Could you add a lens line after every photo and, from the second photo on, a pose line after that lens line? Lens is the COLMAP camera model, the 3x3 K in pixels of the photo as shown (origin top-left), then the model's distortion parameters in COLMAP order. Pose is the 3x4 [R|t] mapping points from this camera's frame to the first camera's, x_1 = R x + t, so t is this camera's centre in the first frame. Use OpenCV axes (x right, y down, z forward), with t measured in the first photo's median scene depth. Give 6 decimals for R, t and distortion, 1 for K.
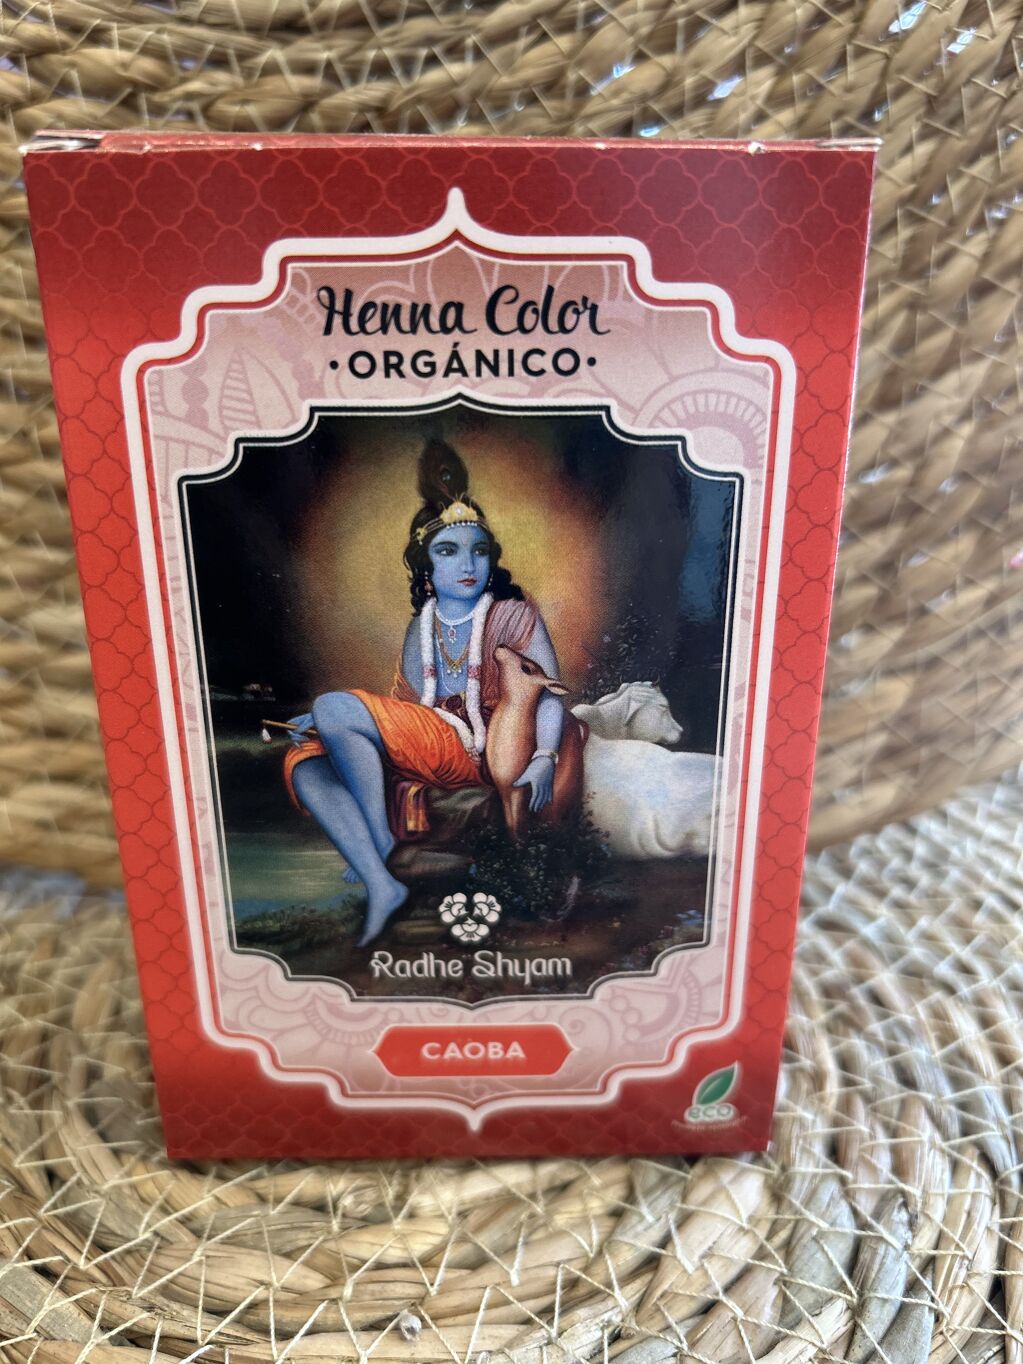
lens RADIAL K [[1035.3, 0, 505.9], [0, 1035.3, 683.1], [0, 0, 1]] dist [-0.030053, -0.005465]
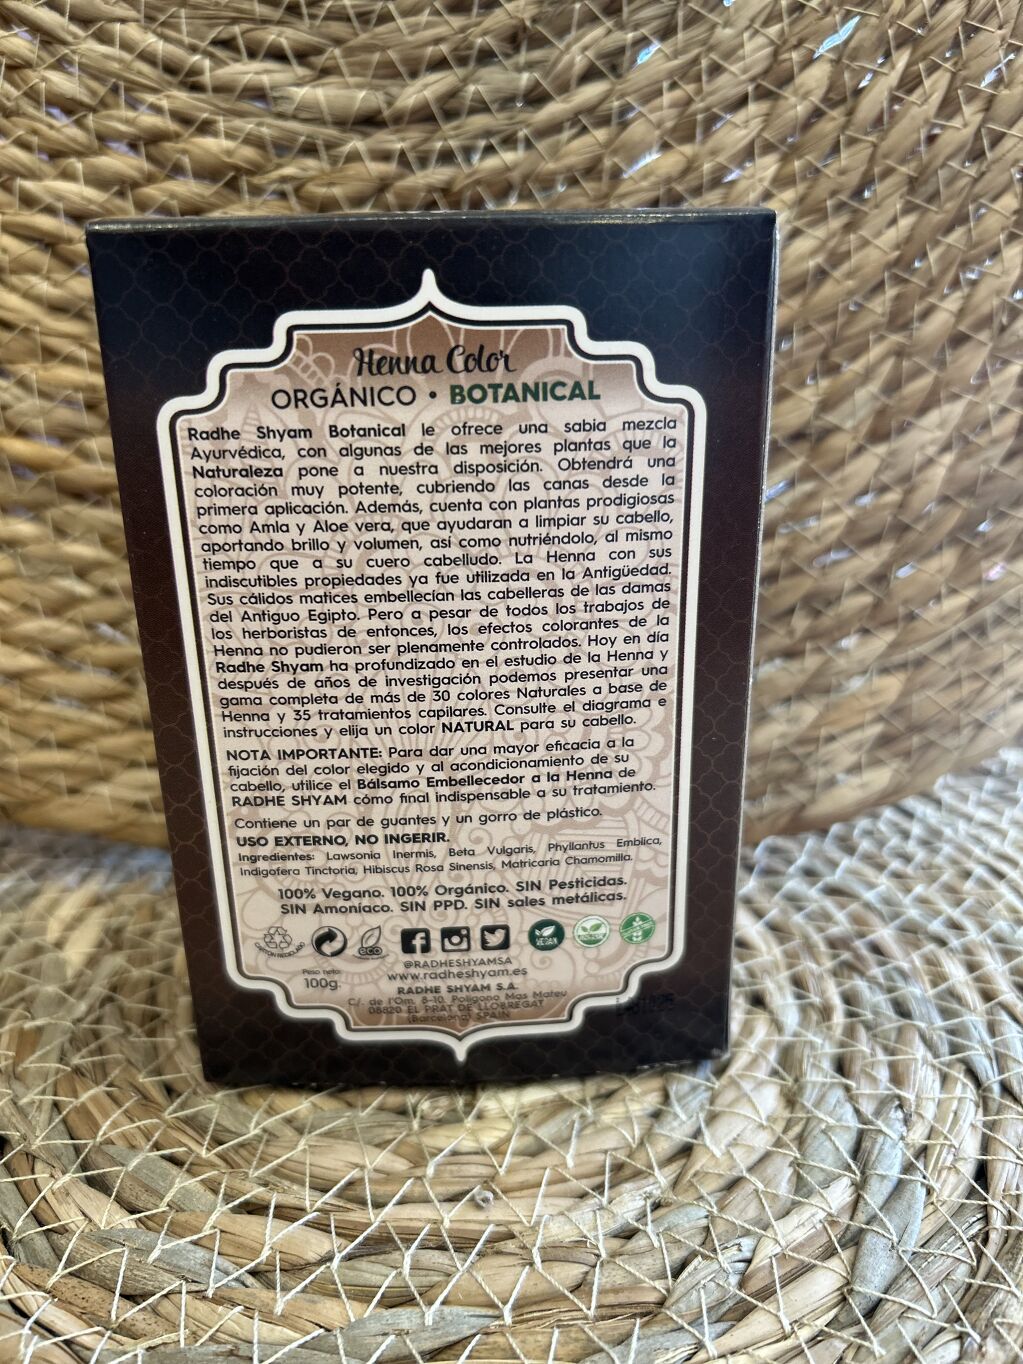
lens RADIAL K [[1028.9, 0, 518.3], [0, 1028.9, 680.5], [0, 0, 1]] dist [0.003269, -0.010872]
pose [[0.999993, -0.001149, -0.003450, -0.042598], [0.000993, 0.998991, -0.044906, 0.070647], [0.003498, 0.044902, 0.998985, -0.196382]]
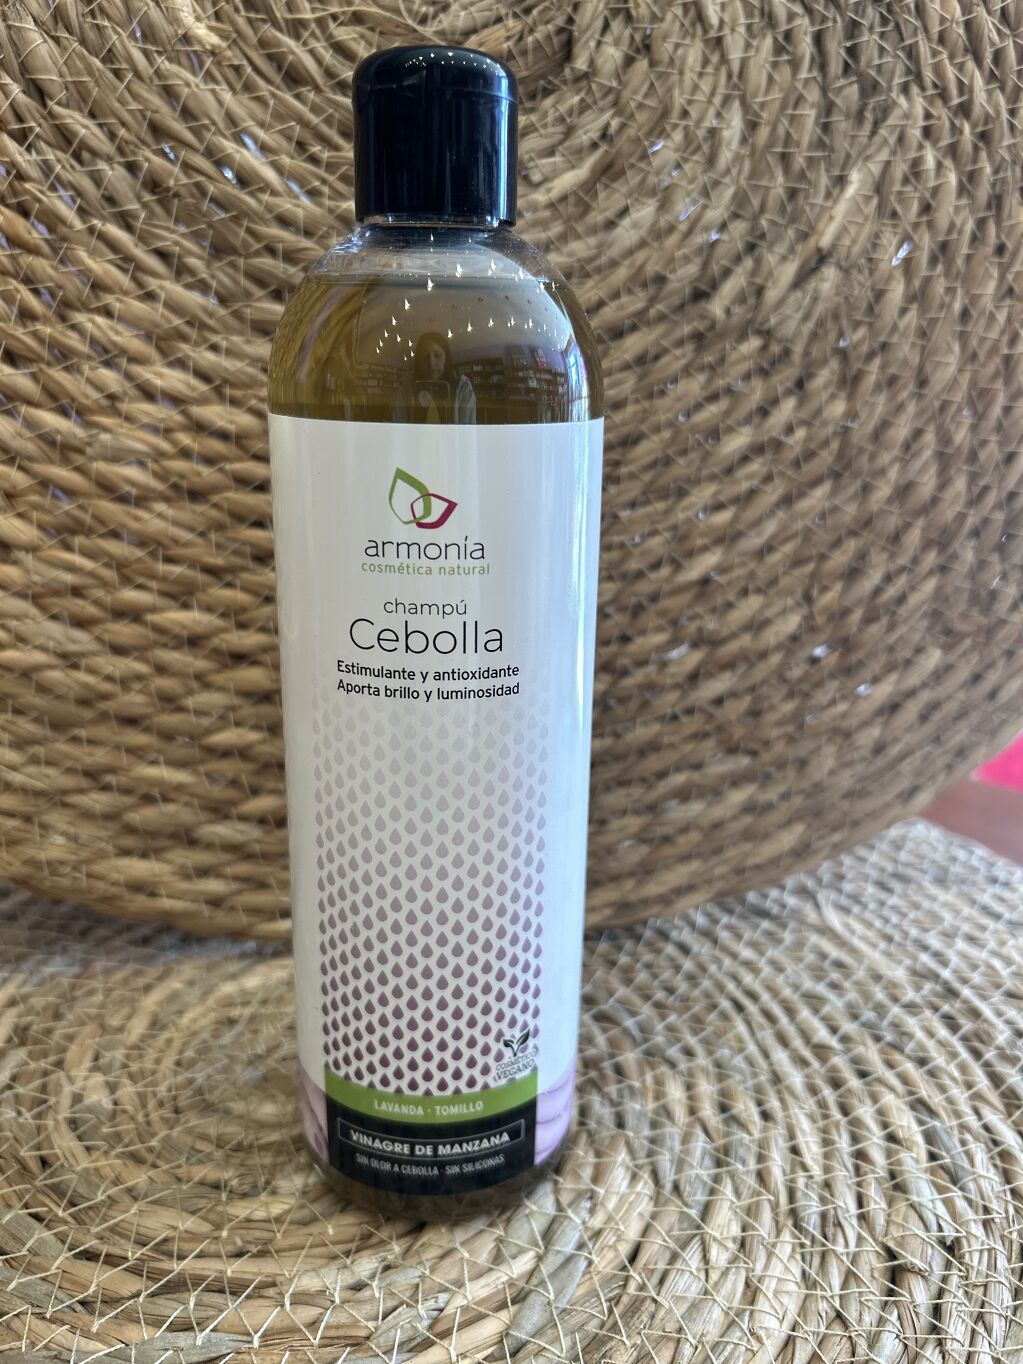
lens RADIAL K [[1030.1, 0, 507.7], [0, 1030.1, 680.5], [0, 0, 1]] dist [-0.024153, -0.006921]
pose [[0.999455, 0.030781, -0.011913, 0.246857], [-0.031848, 0.994157, -0.103140, -0.098568], [0.008669, 0.103463, 0.994595, -0.589447]]
